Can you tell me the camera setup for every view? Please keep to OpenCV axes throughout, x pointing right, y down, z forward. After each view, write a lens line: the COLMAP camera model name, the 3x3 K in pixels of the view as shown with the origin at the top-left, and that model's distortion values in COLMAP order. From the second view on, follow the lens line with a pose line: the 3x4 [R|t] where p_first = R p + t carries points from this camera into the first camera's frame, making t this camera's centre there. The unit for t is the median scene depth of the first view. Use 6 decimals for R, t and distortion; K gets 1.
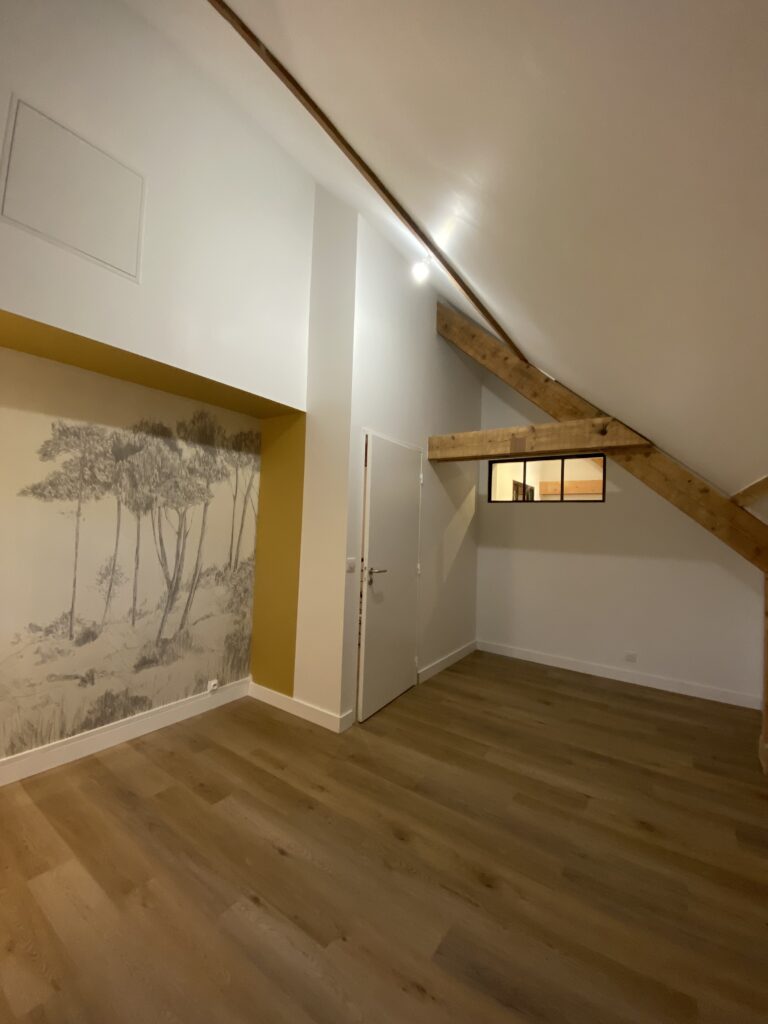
lens RADIAL K [[410.8, 0, 382.8], [0, 410.8, 503.3], [0, 0, 1]] dist [0.013575, -0.016413]
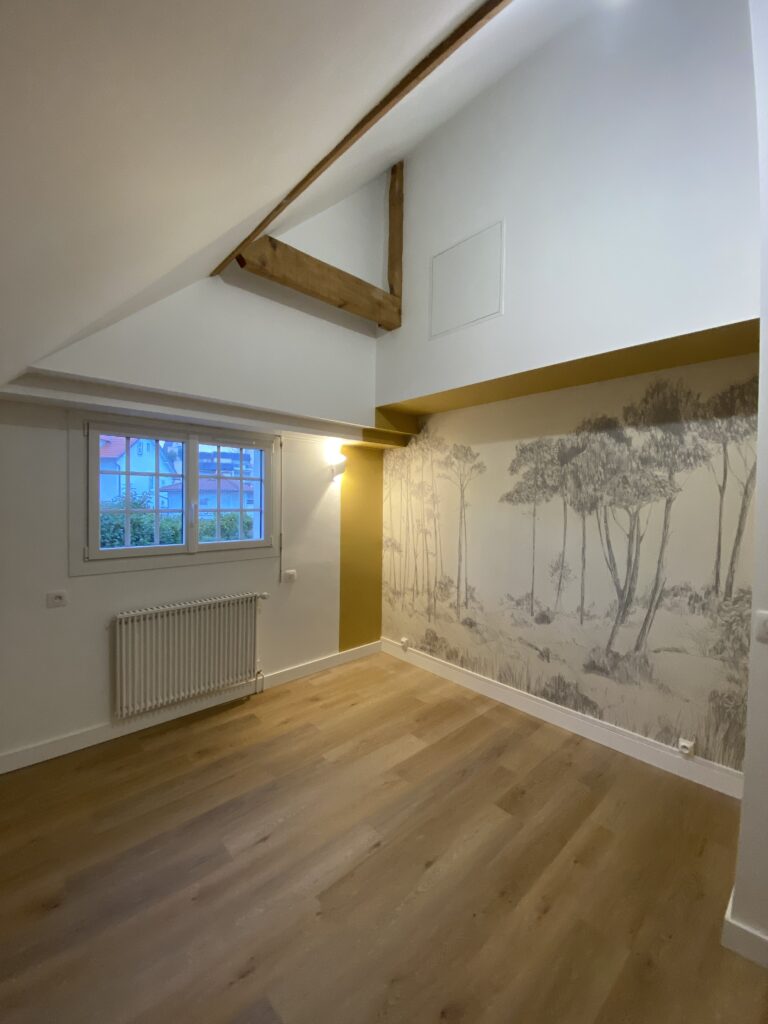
lens RADIAL K [[410.8, 0, 384.1], [0, 410.8, 502.9], [0, 0, 1]] dist [0.013575, -0.016413]
pose [[-0.209251, -0.022260, -0.977609, 0.450014], [0.033789, 0.998979, -0.029979, 0.011661], [0.977278, -0.039306, -0.208285, 0.681092]]
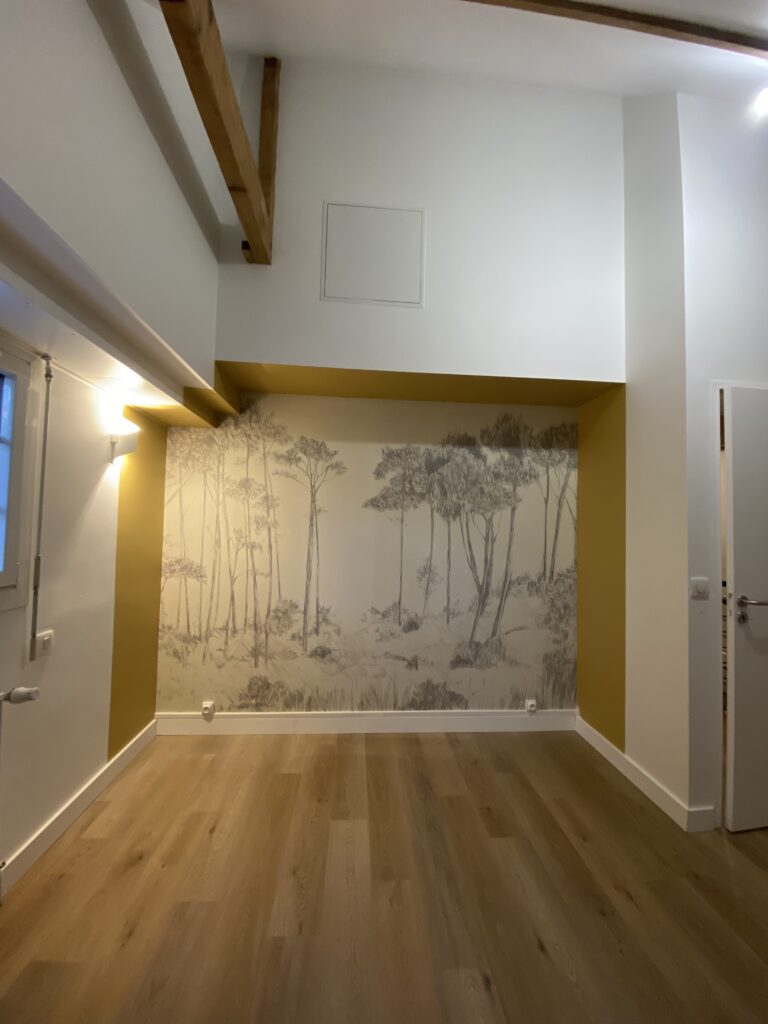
lens RADIAL K [[410.8, 0, 385.9], [0, 410.8, 505.5], [0, 0, 1]] dist [0.013575, -0.016413]
pose [[0.637085, -0.056518, -0.768718, 0.121499], [0.036308, 0.998402, -0.043314, 0.026212], [0.769938, -0.000316, 0.638119, 0.173558]]
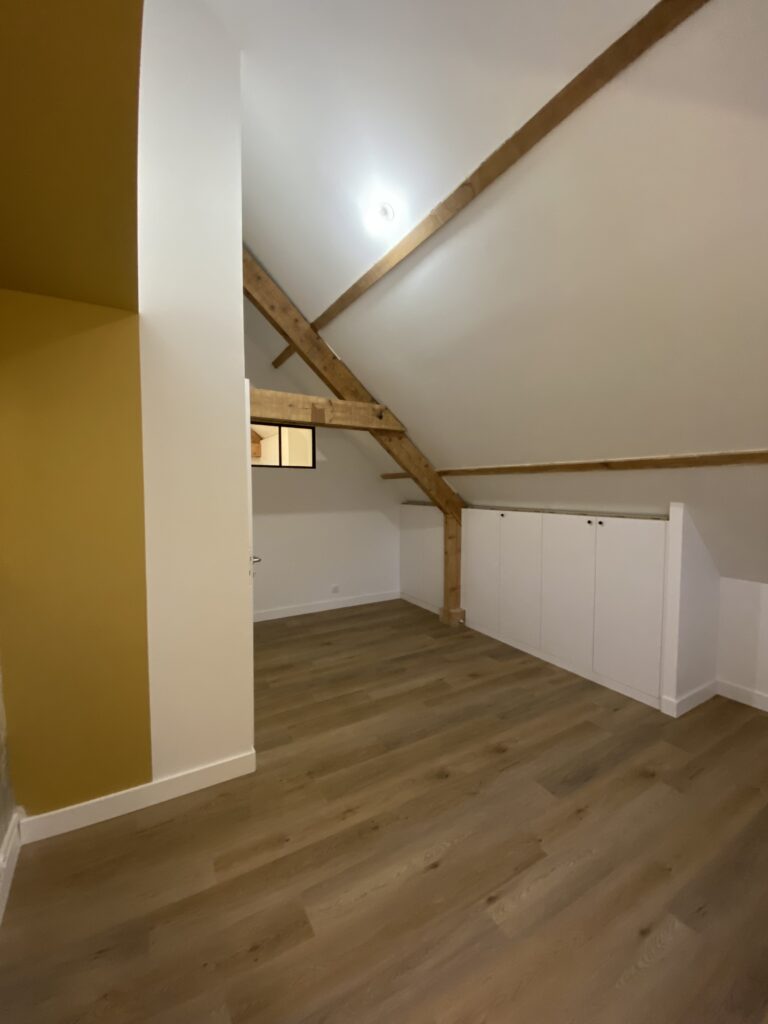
lens RADIAL K [[410.8, 0, 381.7], [0, 410.8, 507.2], [0, 0, 1]] dist [0.013575, -0.016413]
pose [[0.420628, -0.077663, 0.903903, -0.643186], [-0.036557, 0.994069, 0.102421, -0.027506], [-0.906496, -0.076125, 0.415294, 0.471768]]
